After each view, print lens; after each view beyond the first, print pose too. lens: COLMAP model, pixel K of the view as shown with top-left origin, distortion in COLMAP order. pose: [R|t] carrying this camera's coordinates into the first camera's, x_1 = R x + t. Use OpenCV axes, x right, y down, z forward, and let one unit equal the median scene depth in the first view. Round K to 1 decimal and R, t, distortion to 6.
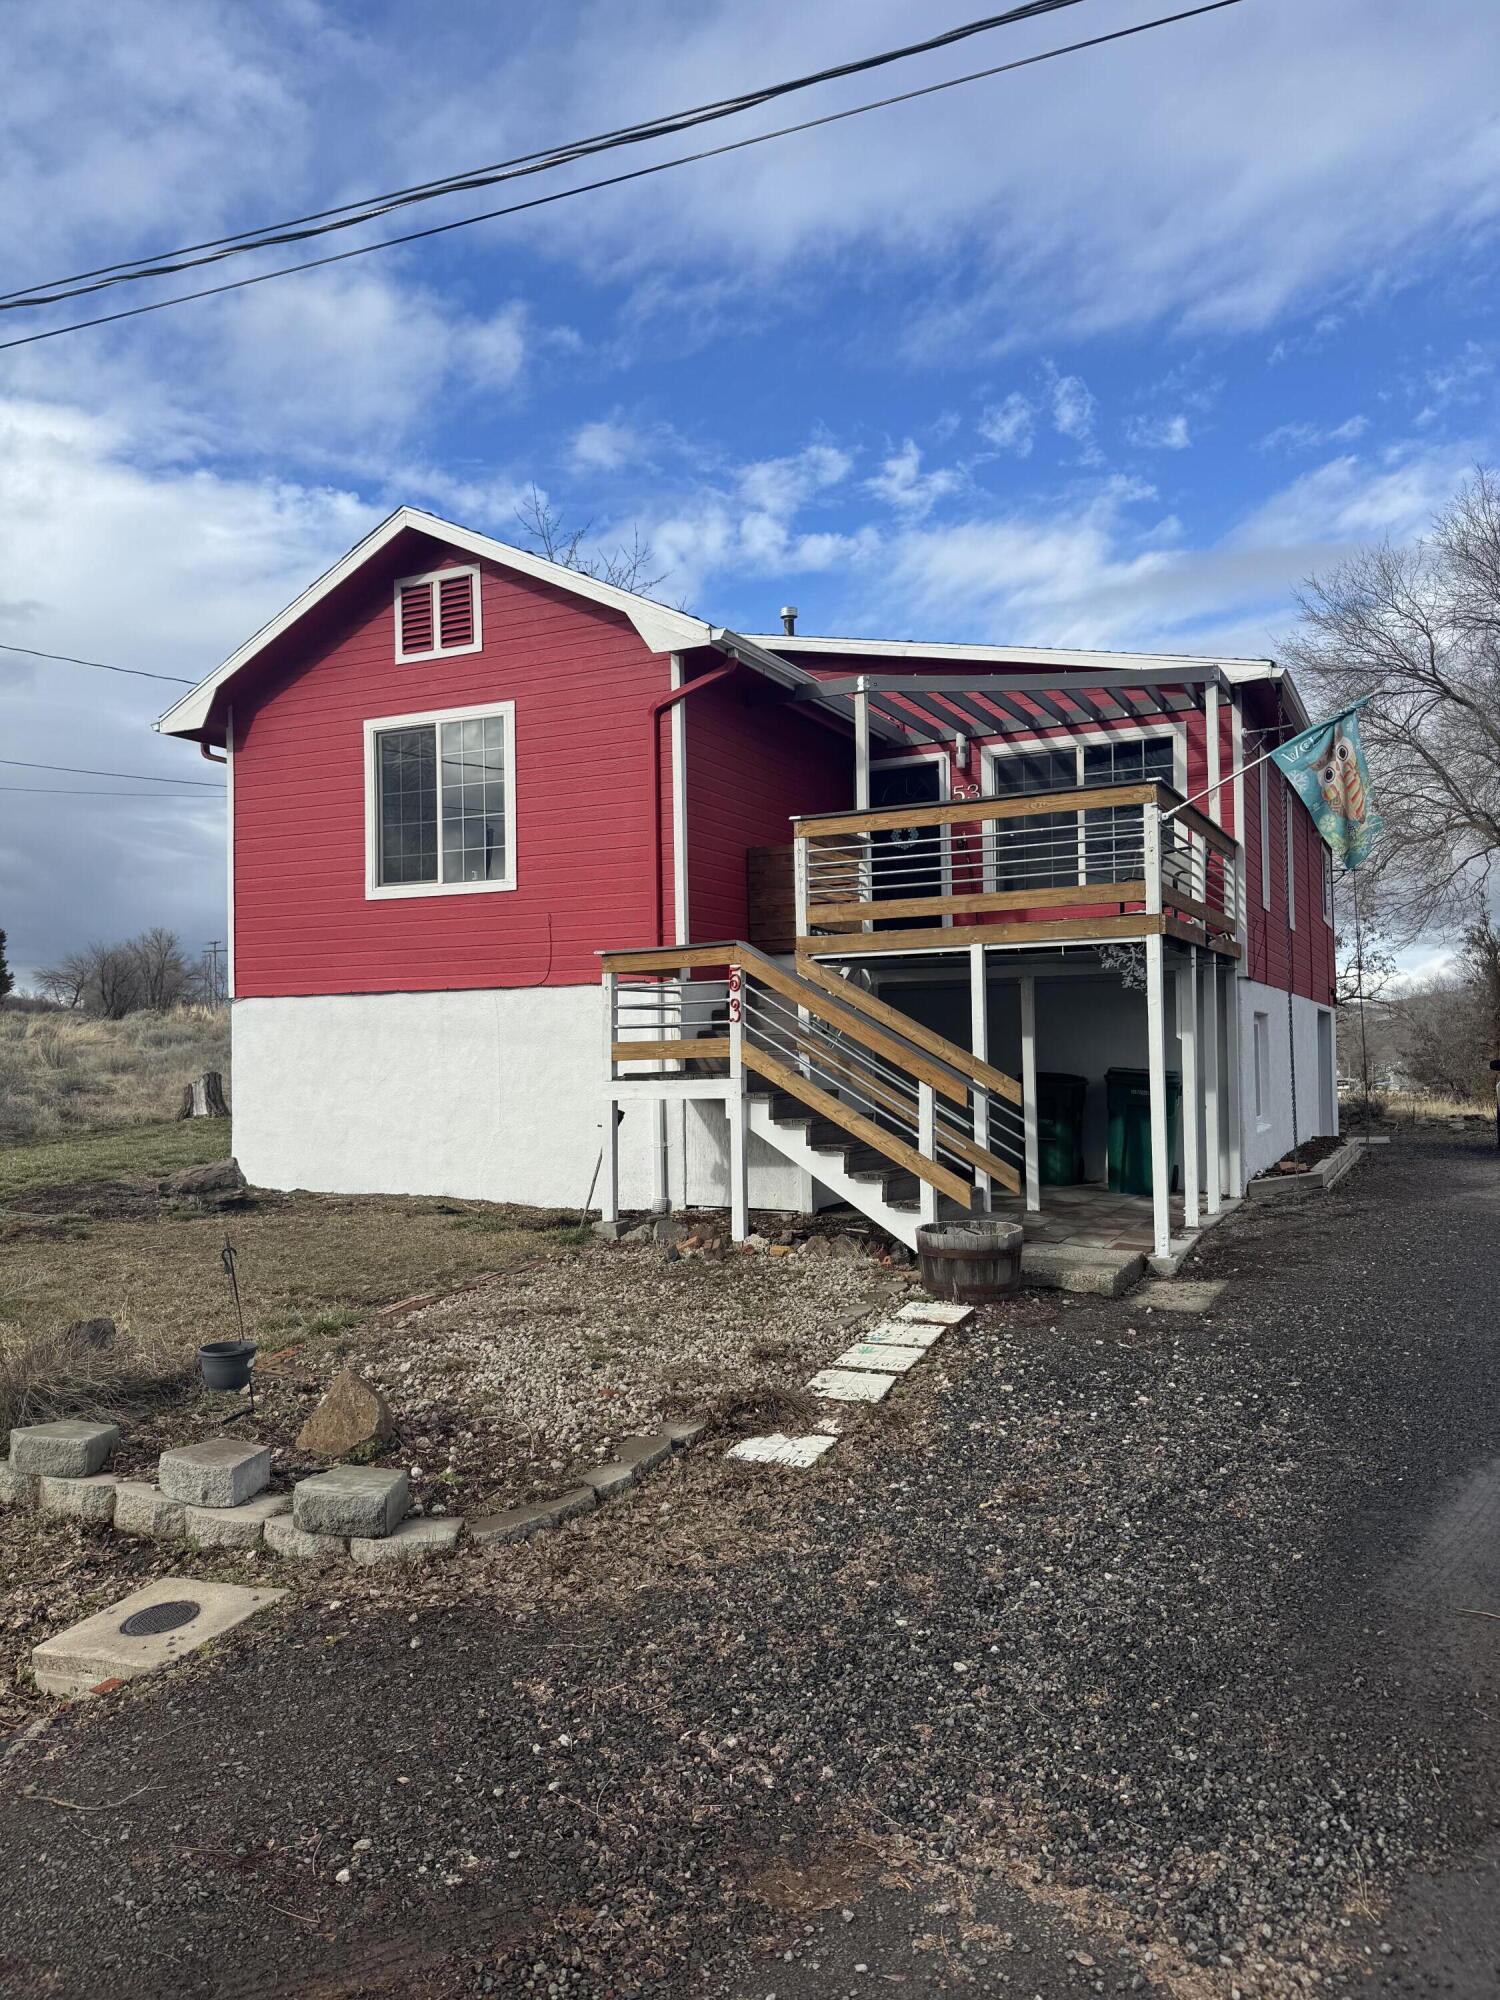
lens RADIAL K [[1403.3, 0, 750.2], [0, 1403.3, 992.7], [0, 0, 1]] dist [0.012036, 0.003133]
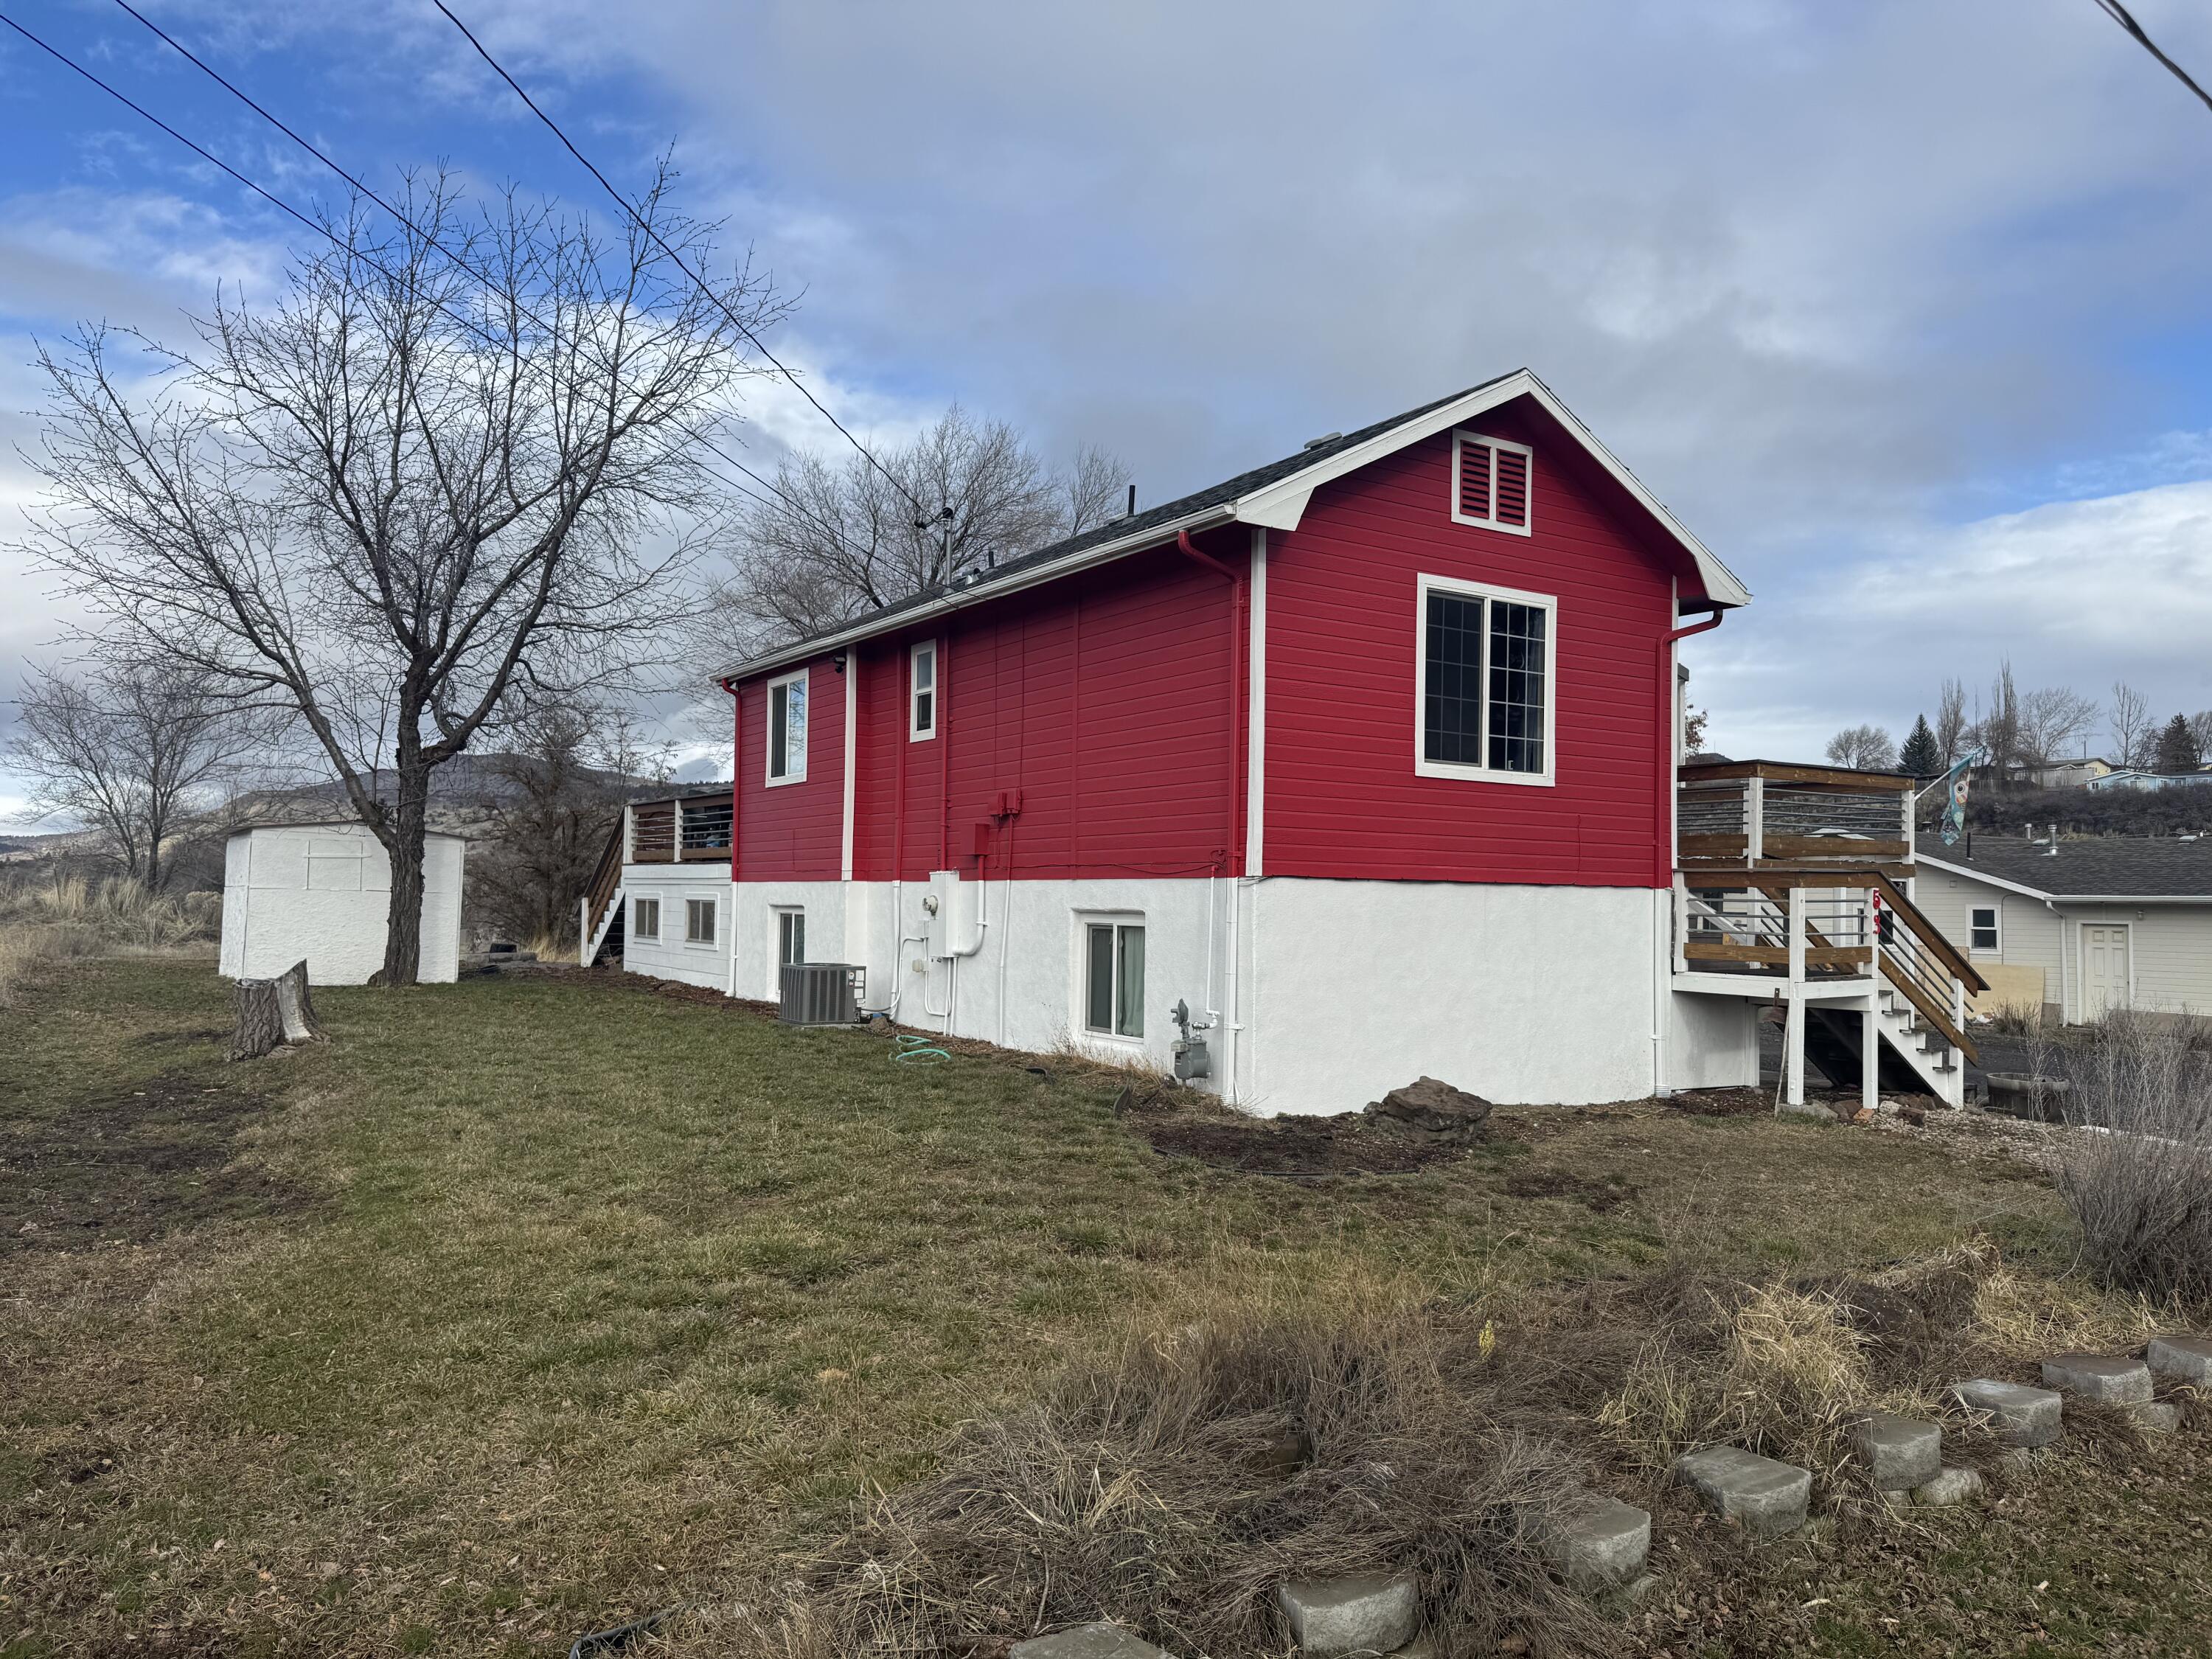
lens RADIAL K [[1552.1, 0, 1105.7], [0, 1552.1, 839.1], [0, 0, 1]] dist [0.012036, 0.003133]
pose [[0.541672, 0.054329, 0.838832, -1.211205], [-0.053381, 0.998118, -0.030175, 0.013865], [-0.838893, -0.028433, 0.543553, 0.638381]]
